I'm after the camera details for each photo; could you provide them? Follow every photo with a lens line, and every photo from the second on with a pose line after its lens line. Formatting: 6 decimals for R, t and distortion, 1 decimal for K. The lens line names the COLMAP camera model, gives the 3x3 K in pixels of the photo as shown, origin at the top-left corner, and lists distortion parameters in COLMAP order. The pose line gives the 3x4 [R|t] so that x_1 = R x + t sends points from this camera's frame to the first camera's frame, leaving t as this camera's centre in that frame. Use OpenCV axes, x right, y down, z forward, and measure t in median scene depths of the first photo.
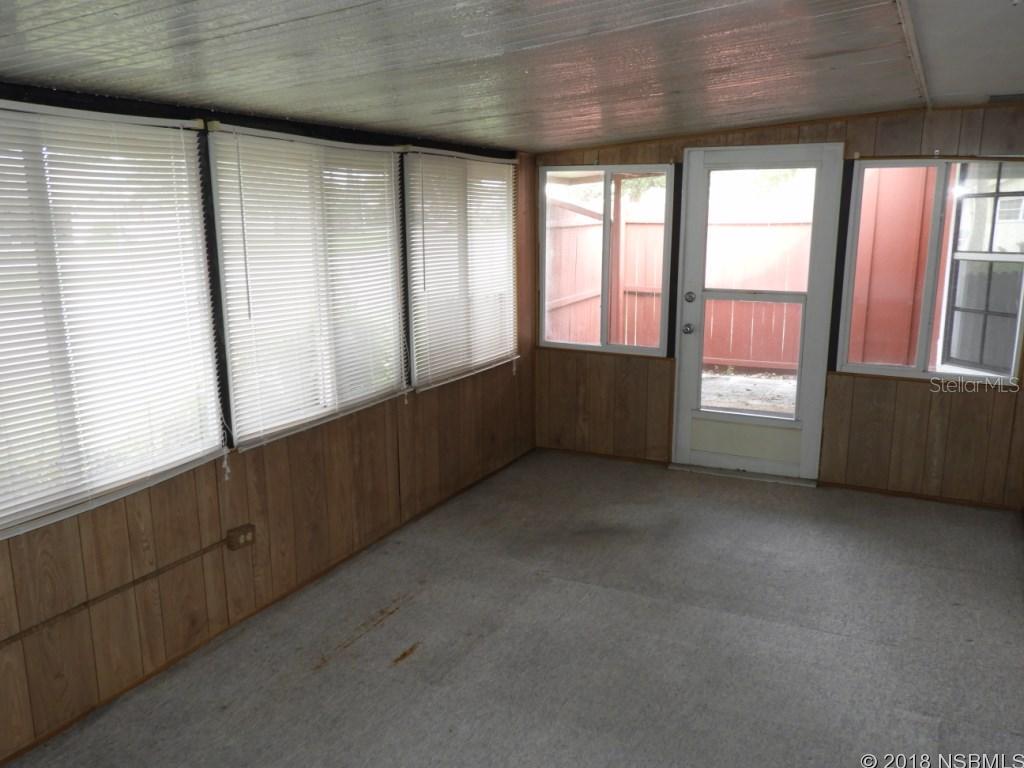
lens RADIAL K [[830.6, 0, 518.9], [0, 830.6, 386.7], [0, 0, 1]] dist [0.034999, -0.003334]
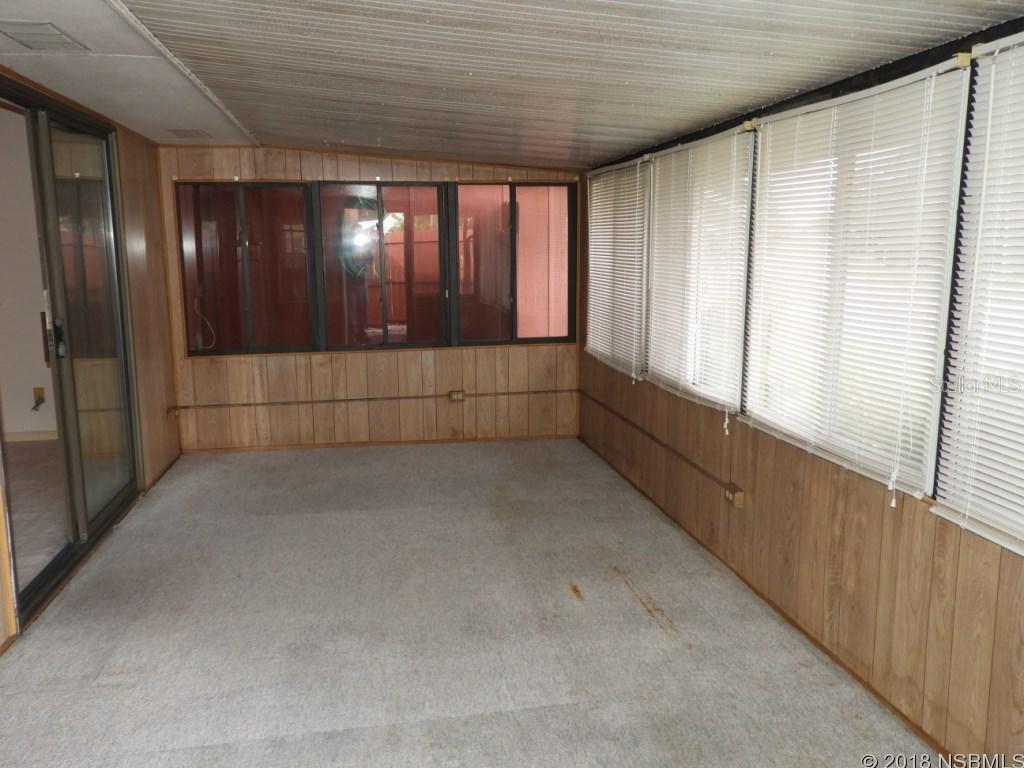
lens RADIAL K [[830.6, 0, 518.9], [0, 830.6, 386.7], [0, 0, 1]] dist [0.034999, -0.003334]
pose [[-0.799385, 0.105659, -0.591456, 0.444940], [-0.116823, 0.938294, 0.325512, -0.234561], [0.589353, 0.329304, -0.737714, 1.334865]]
